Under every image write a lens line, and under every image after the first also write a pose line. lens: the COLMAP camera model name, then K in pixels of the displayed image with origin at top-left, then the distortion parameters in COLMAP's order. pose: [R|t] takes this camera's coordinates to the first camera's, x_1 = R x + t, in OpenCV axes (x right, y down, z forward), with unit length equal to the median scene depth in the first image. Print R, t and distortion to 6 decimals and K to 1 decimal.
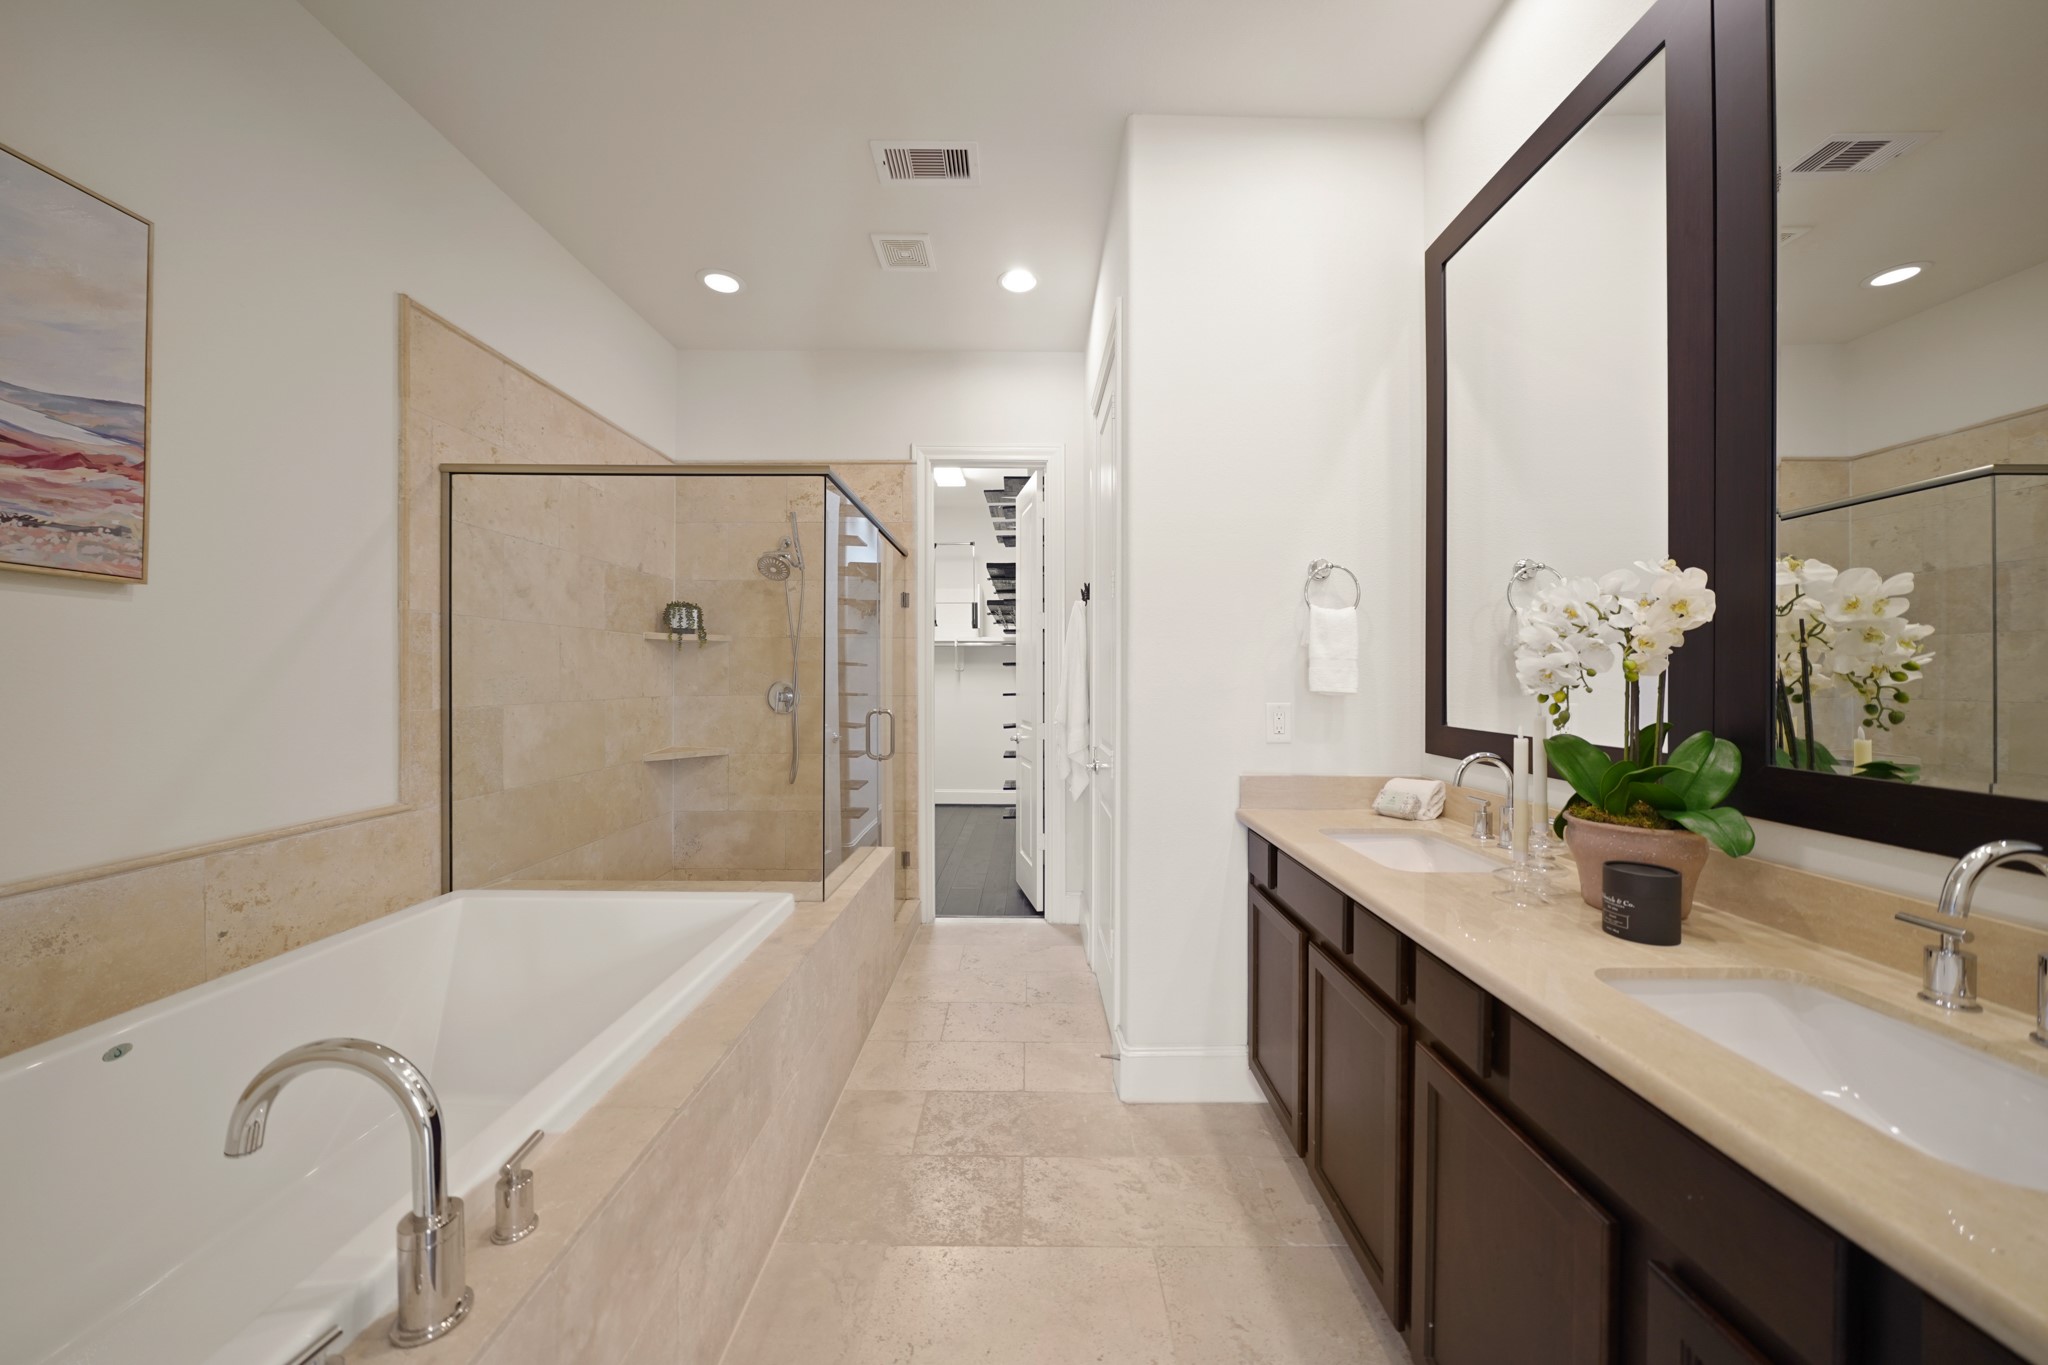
lens RADIAL K [[704.5, 0, 1023.7], [0, 704.5, 678.7], [0, 0, 1]] dist [-0.000309, -0.000012]
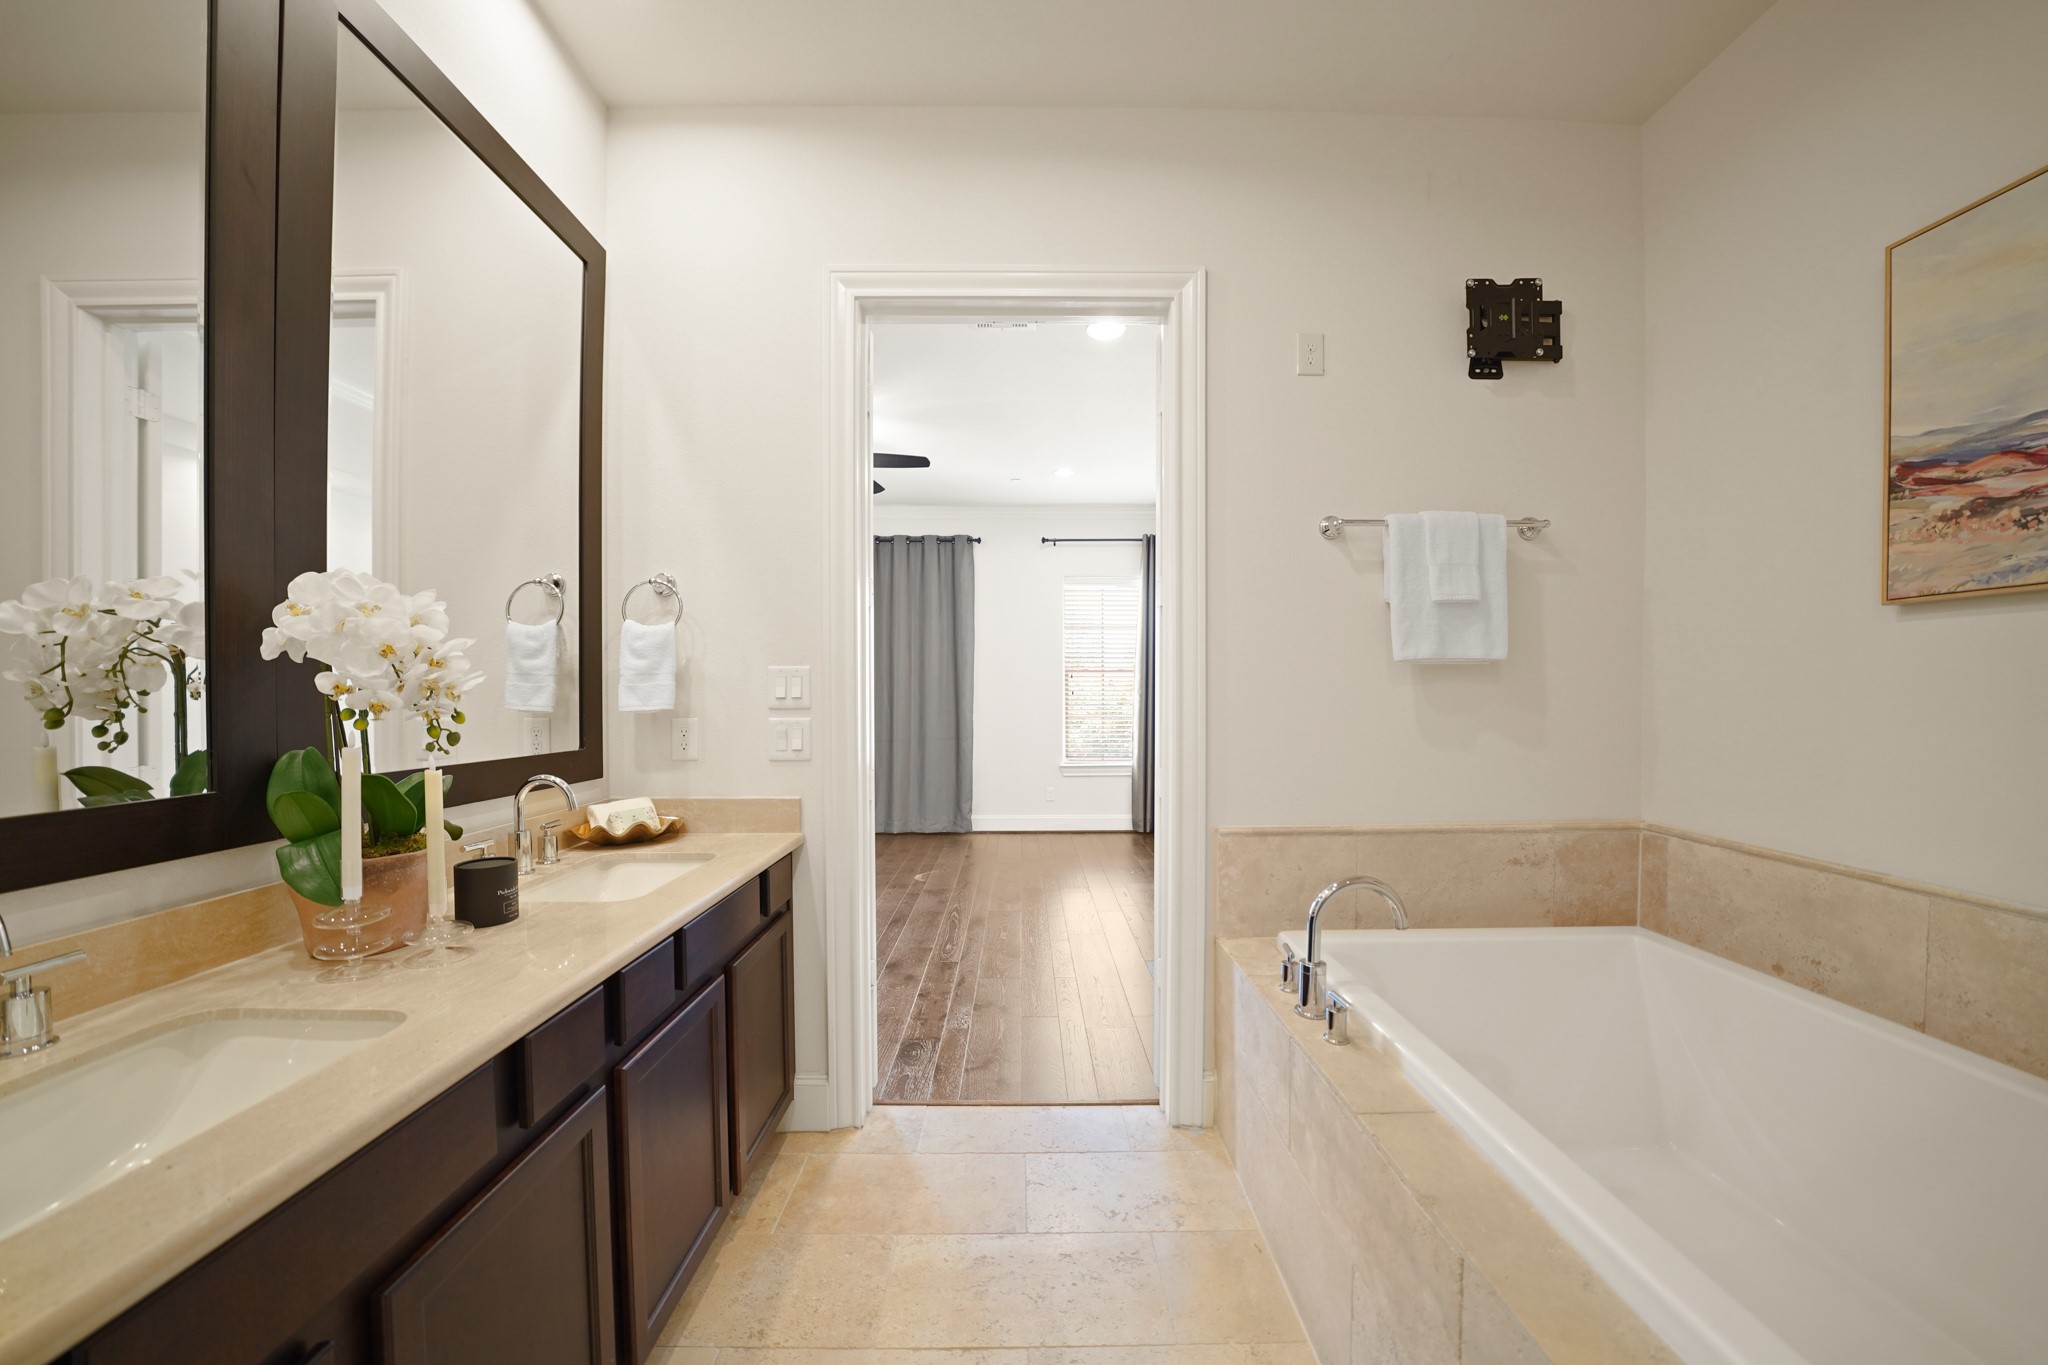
lens RADIAL K [[726.4, 0, 1028.1], [0, 726.4, 692.8], [0, 0, 1]] dist [-0.000206, 0.000016]
pose [[-0.999899, -0.001833, -0.014118, 0.008425], [-0.001844, 0.999998, 0.000722, -0.007102], [0.014117, 0.000748, -0.999900, 1.180884]]
